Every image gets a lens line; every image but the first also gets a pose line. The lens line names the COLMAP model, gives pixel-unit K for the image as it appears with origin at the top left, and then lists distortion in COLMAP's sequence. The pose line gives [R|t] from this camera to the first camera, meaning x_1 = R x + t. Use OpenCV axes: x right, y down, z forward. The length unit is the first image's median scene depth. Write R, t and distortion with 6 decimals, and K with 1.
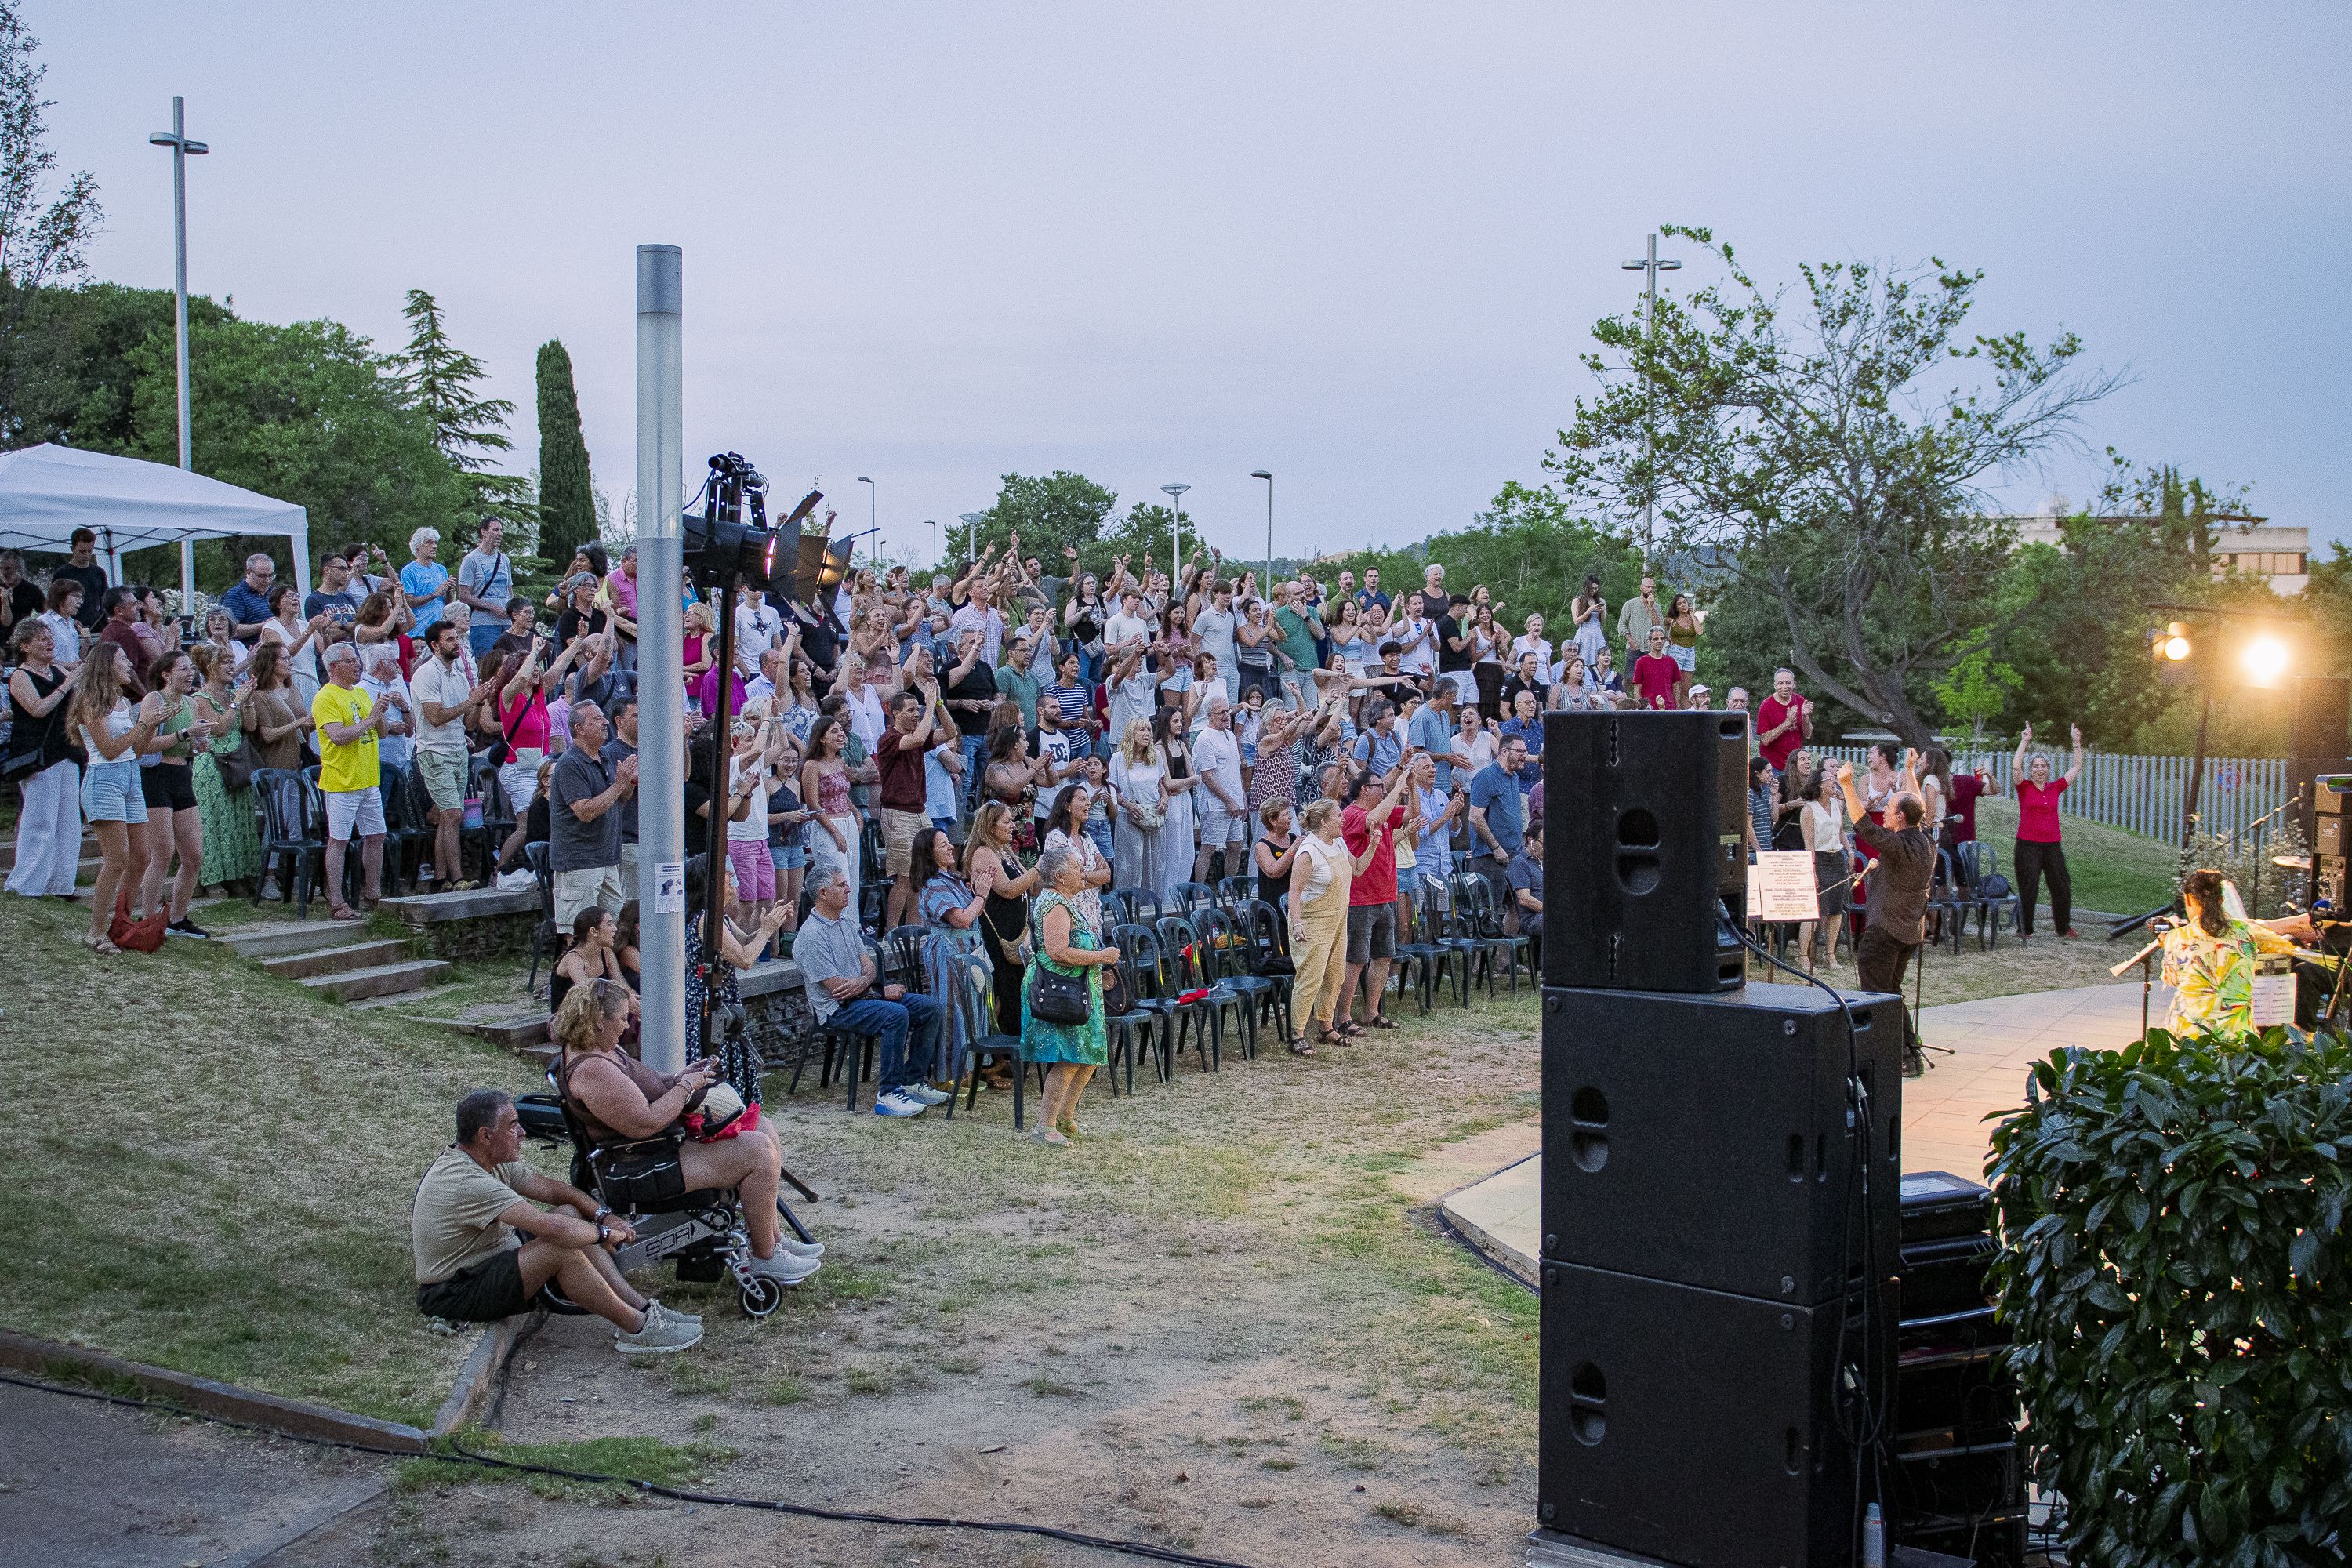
lens RADIAL K [[2450.8, 0, 1176.0], [0, 2450.8, 784.0], [0, 0, 1]] dist [-0.053214, 0.001618]
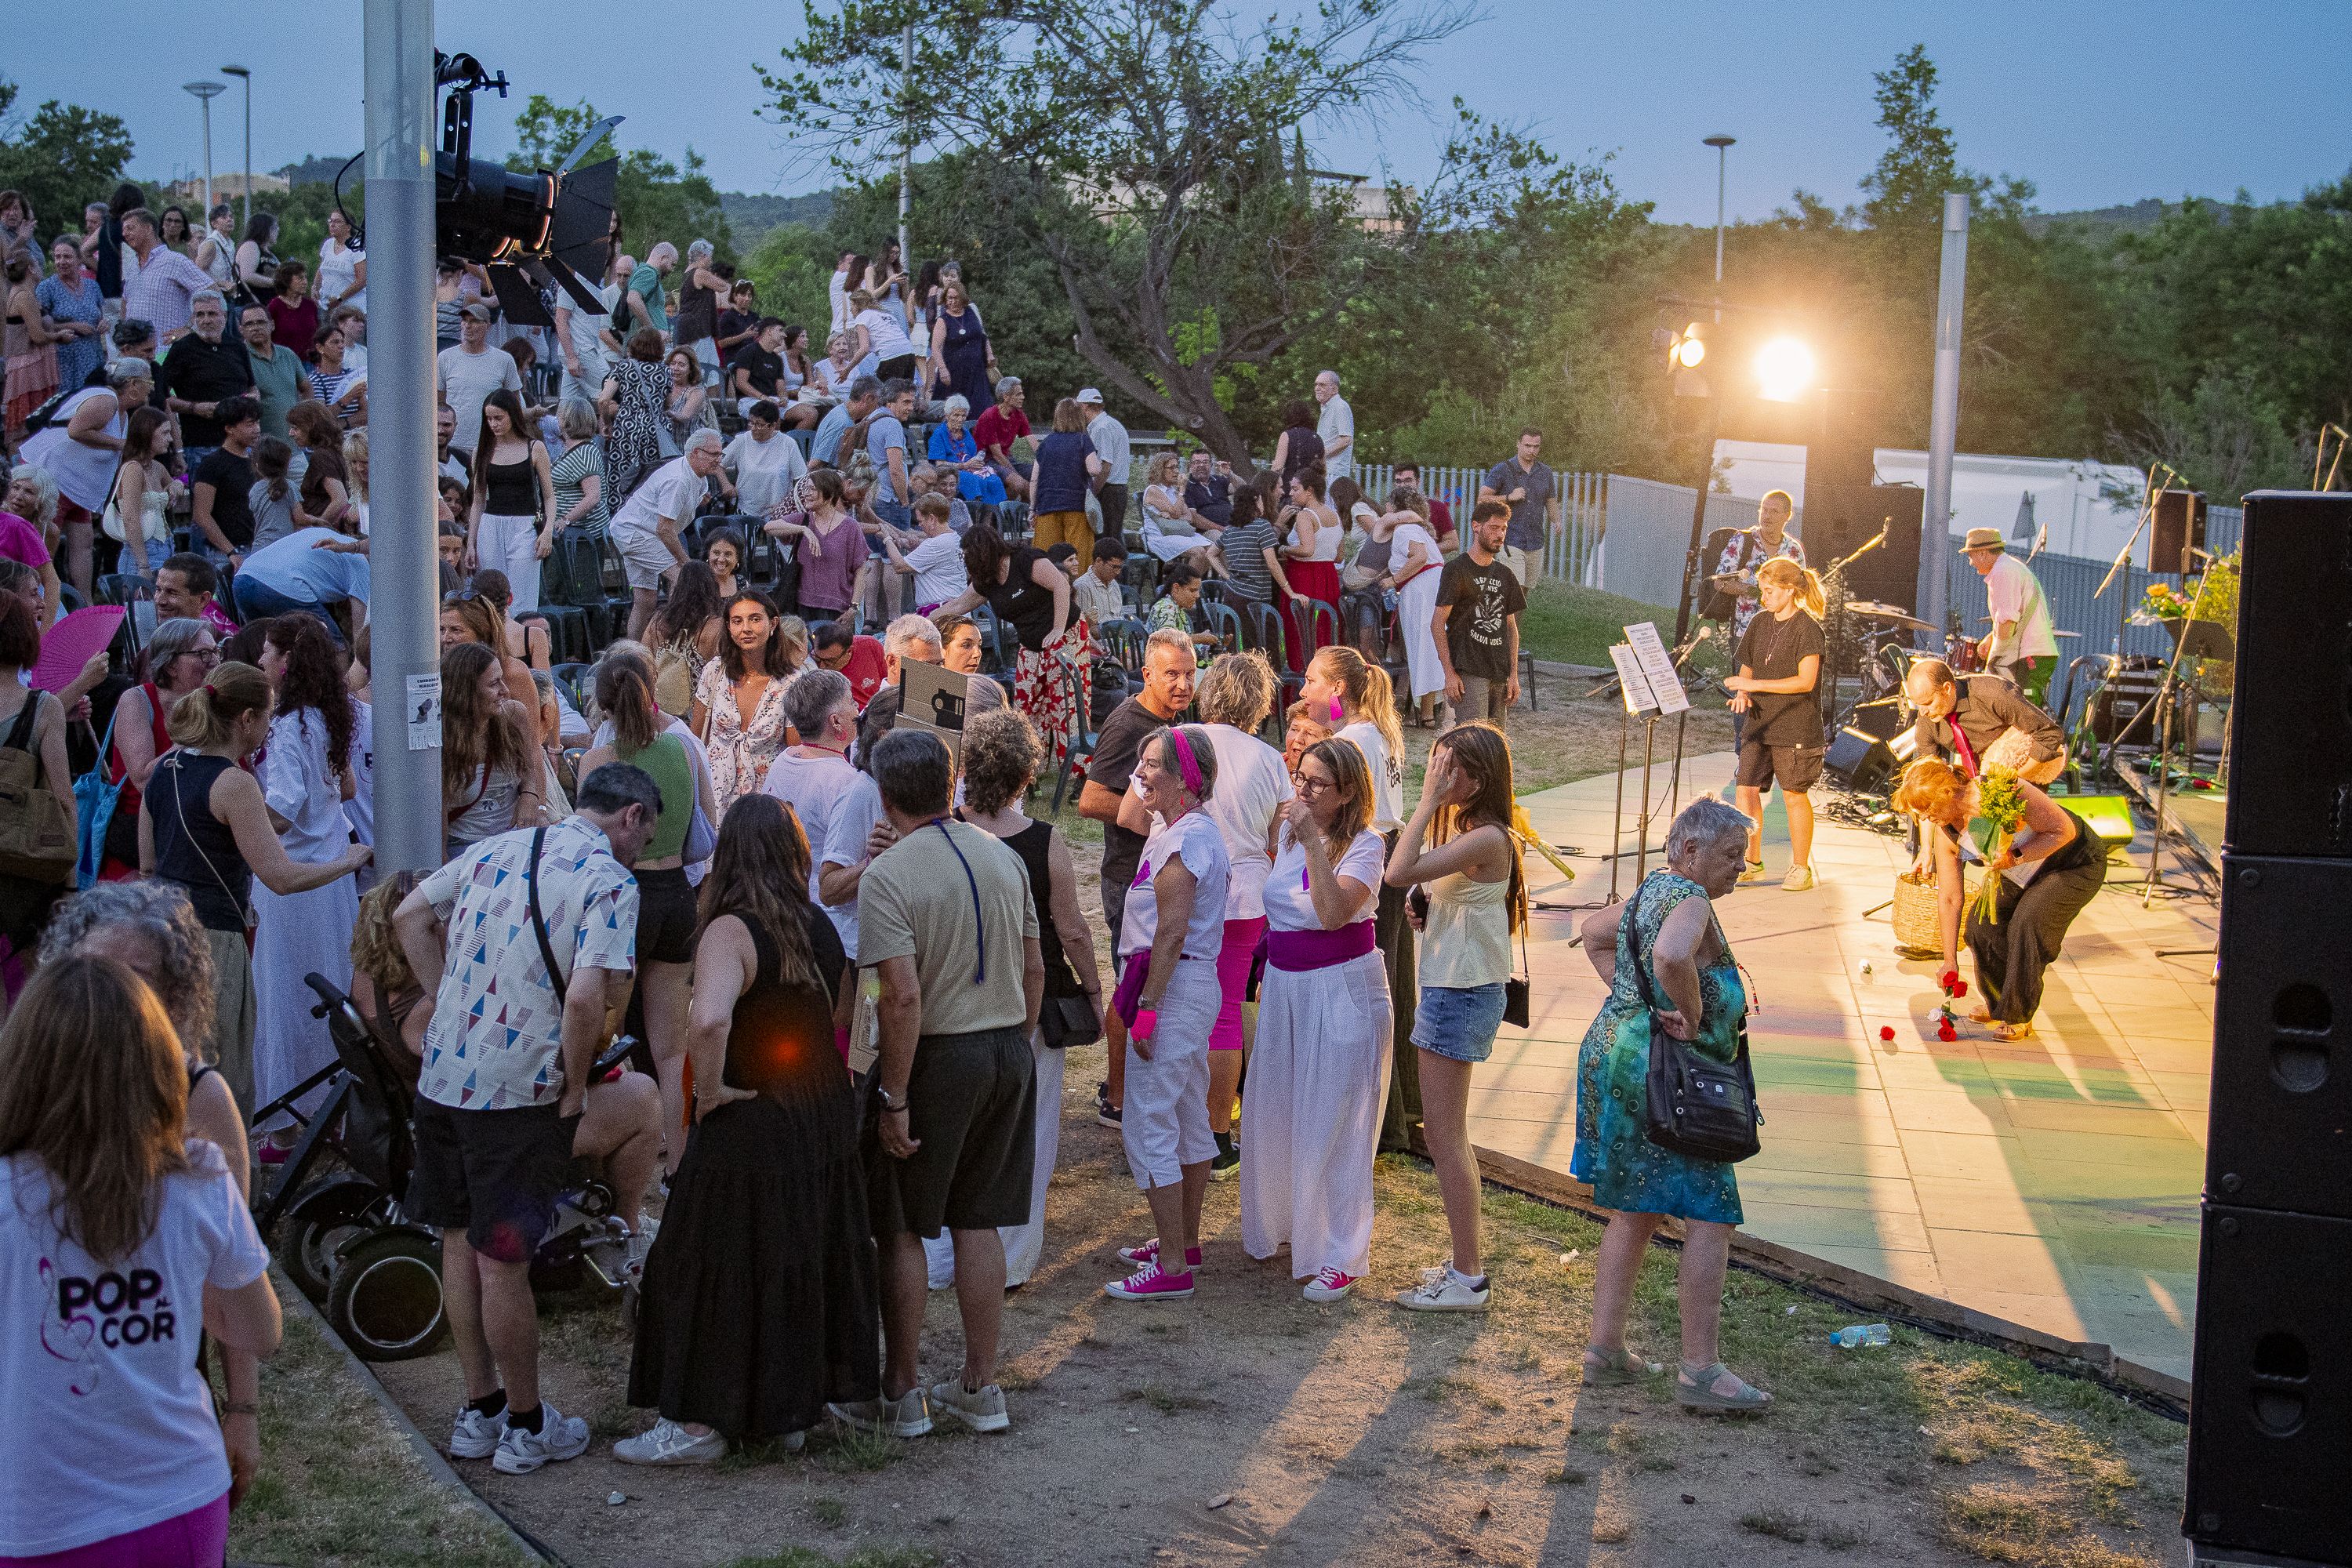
lens RADIAL K [[3036.0, 0, 1178.5], [0, 3036.0, 849.4], [0, 0, 1]] dist [-0.009455, 0.040511]
pose [[0.929780, -0.039498, 0.365990, -0.126003], [-0.004519, 0.992927, 0.118638, -0.007598], [-0.368087, -0.111961, 0.923026, 0.061639]]
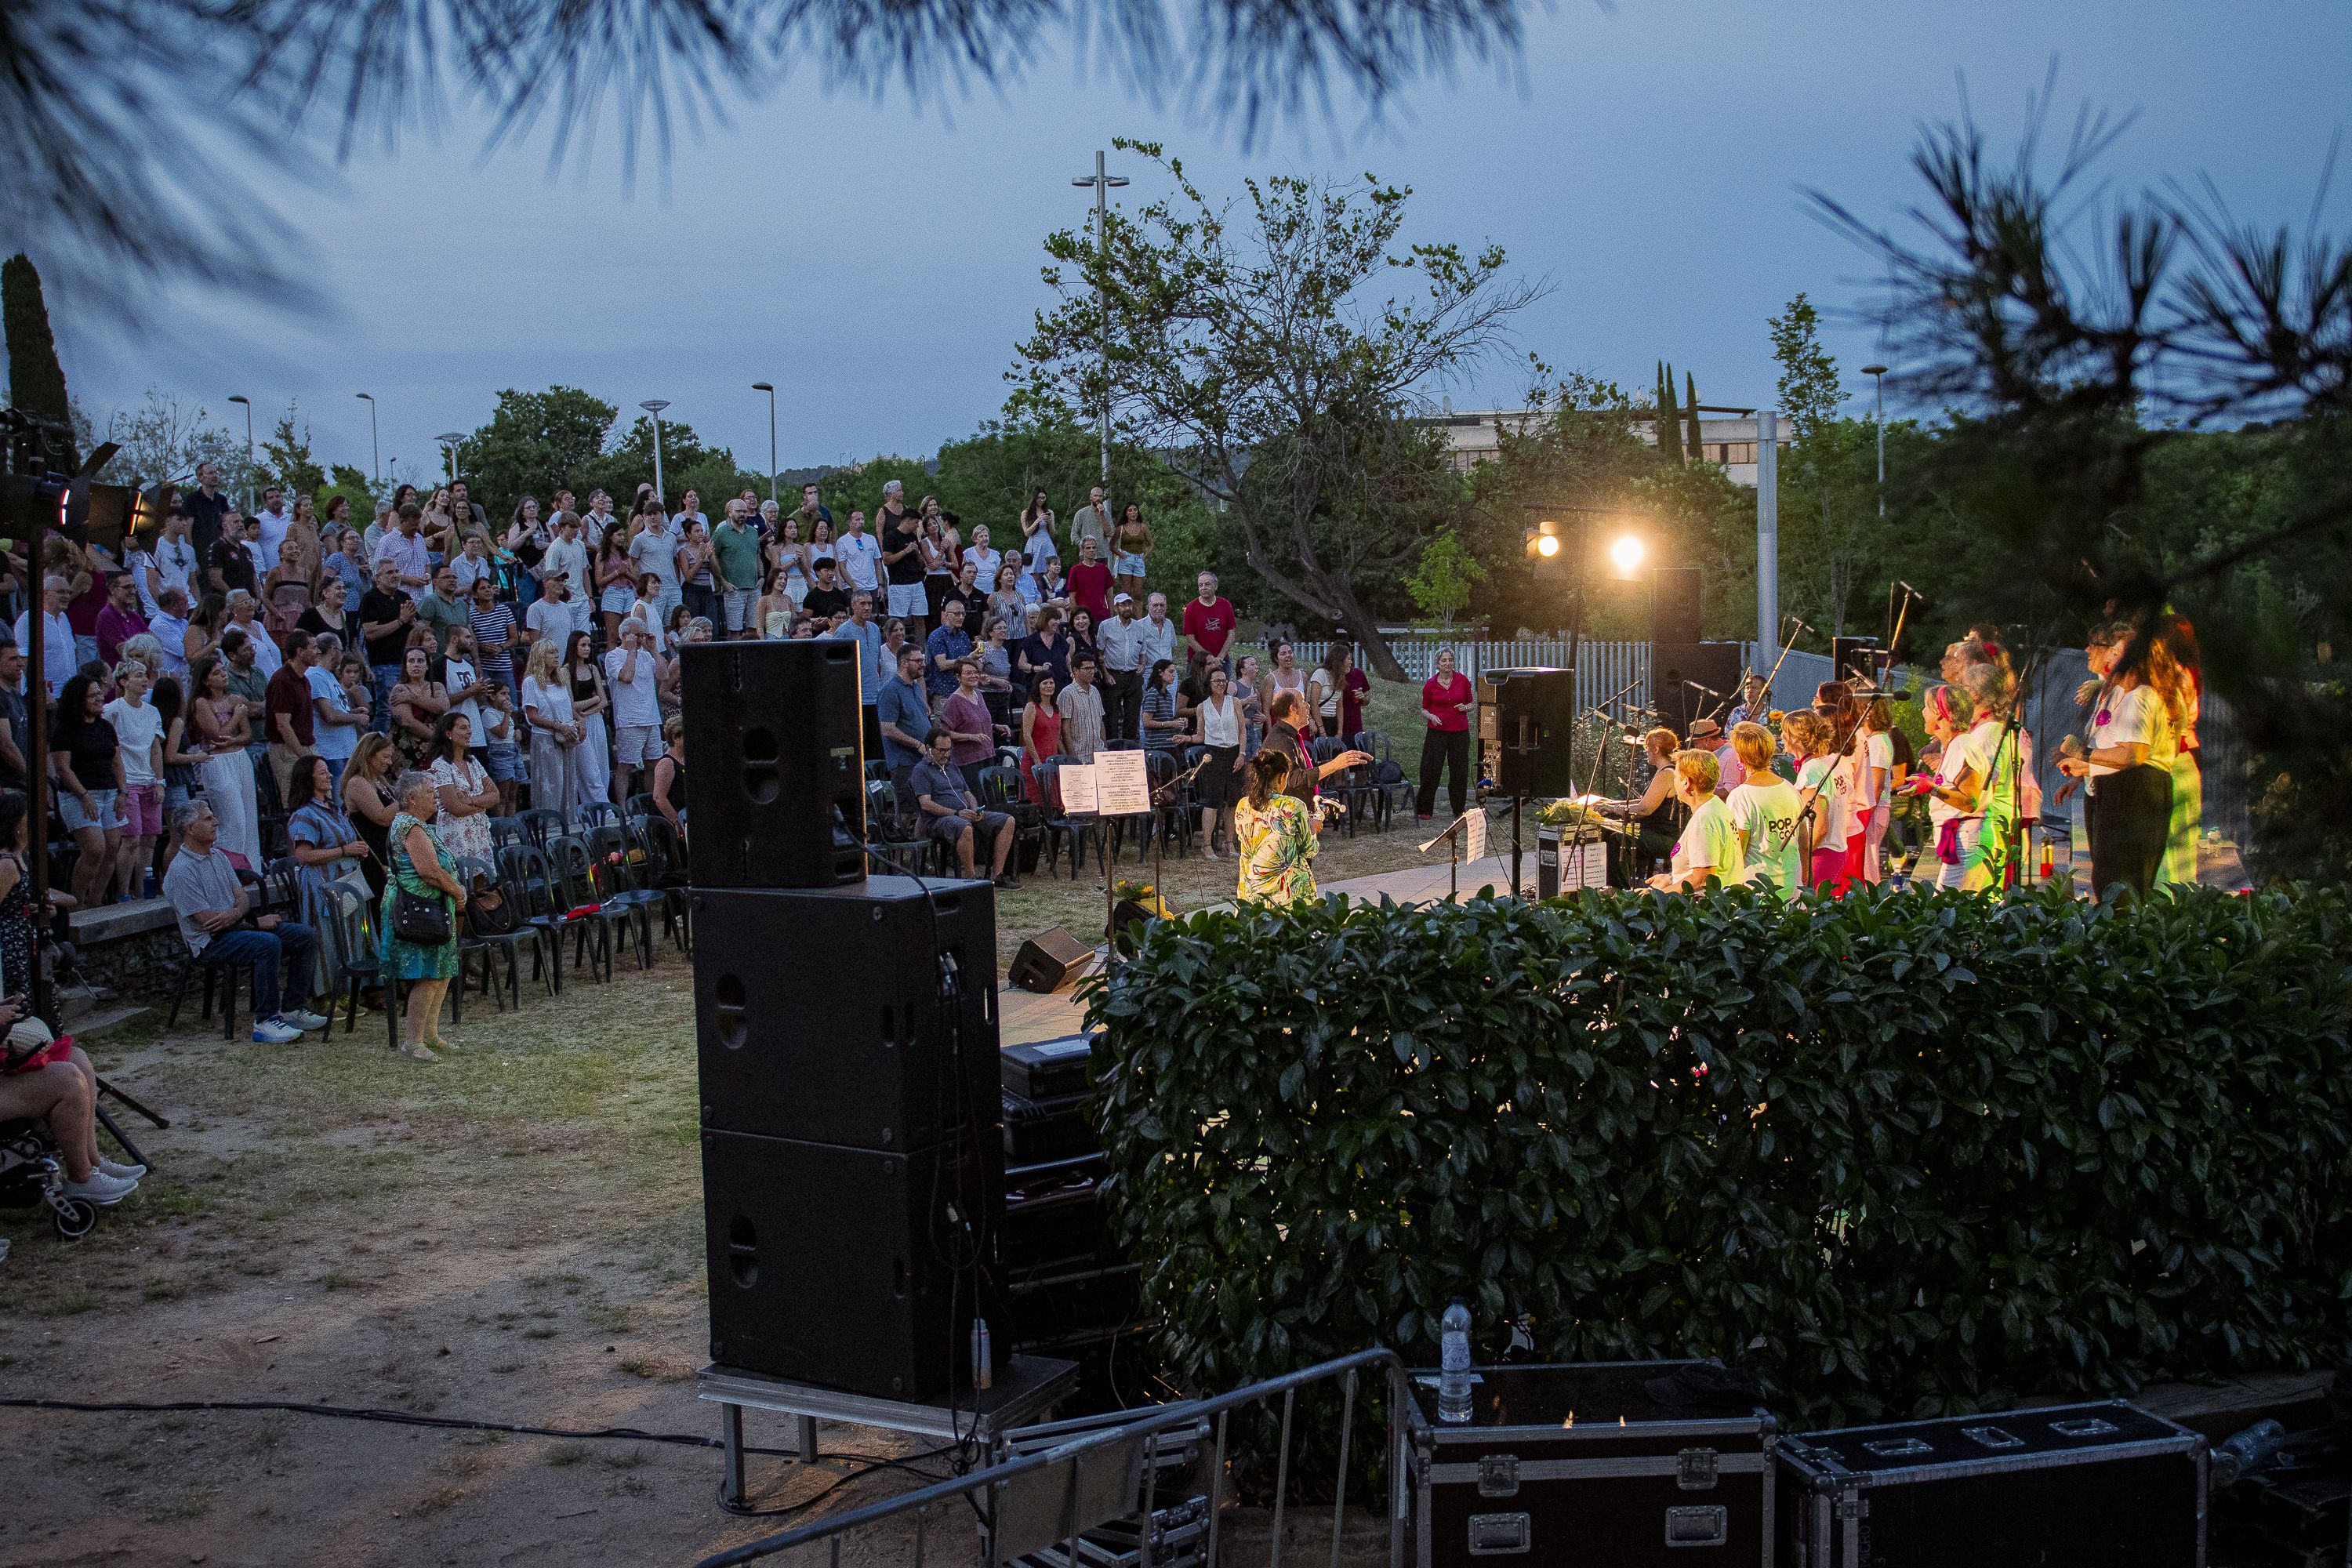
lens RADIAL K [[2450.8, 0, 1176.0], [0, 2450.8, 784.0], [0, 0, 1]] dist [-0.053214, 0.001618]
pose [[0.982894, -0.042072, 0.179303, 0.042645], [0.035142, 0.998514, 0.041655, -0.001026], [-0.180789, -0.034641, 0.982912, -0.036855]]
